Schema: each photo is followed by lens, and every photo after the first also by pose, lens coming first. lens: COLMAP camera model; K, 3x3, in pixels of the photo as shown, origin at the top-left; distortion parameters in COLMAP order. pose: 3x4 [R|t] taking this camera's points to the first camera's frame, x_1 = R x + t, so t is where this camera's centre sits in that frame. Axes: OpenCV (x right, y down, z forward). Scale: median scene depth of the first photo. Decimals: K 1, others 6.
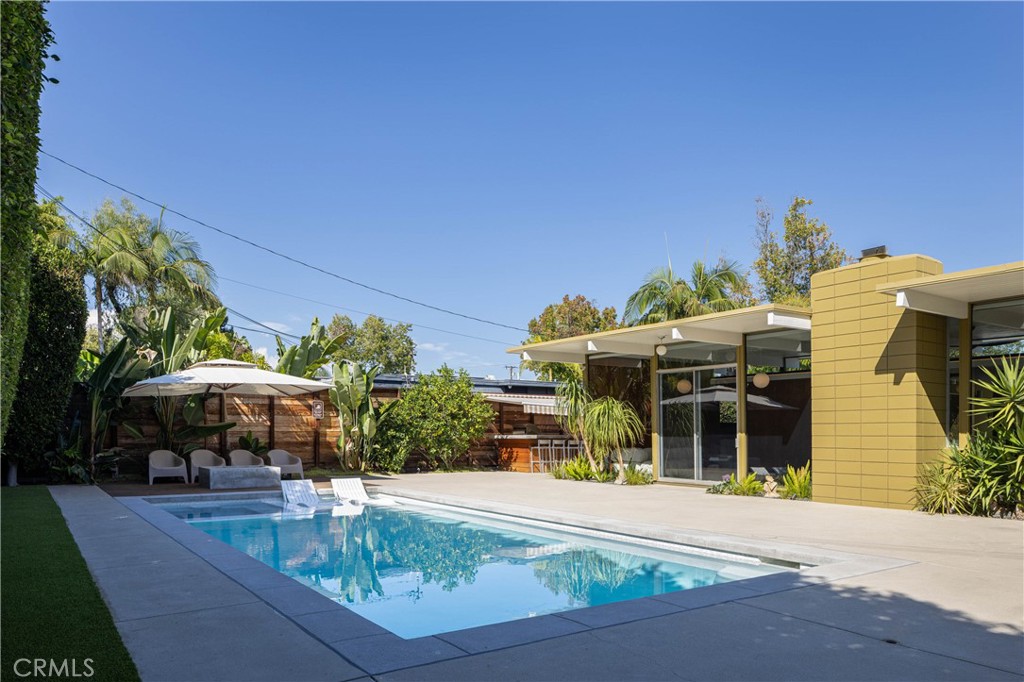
lens RADIAL K [[705.9, 0, 509.9], [0, 705.9, 342.5], [0, 0, 1]] dist [0.006028, 0.000366]
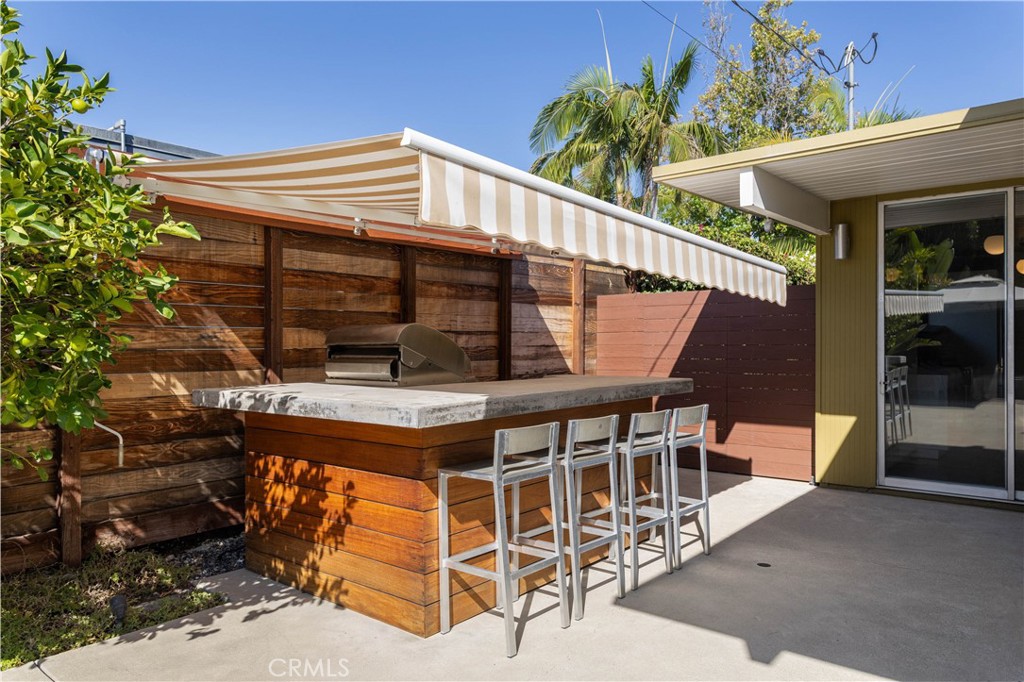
lens RADIAL K [[719.3, 0, 513.1], [0, 719.3, 337.4], [0, 0, 1]] dist [0.009200, 0.000785]
pose [[0.968595, -0.004979, 0.248593, 0.005685], [-0.024360, 0.993089, 0.114807, 0.100211], [-0.247446, -0.117257, 0.961780, 0.844887]]
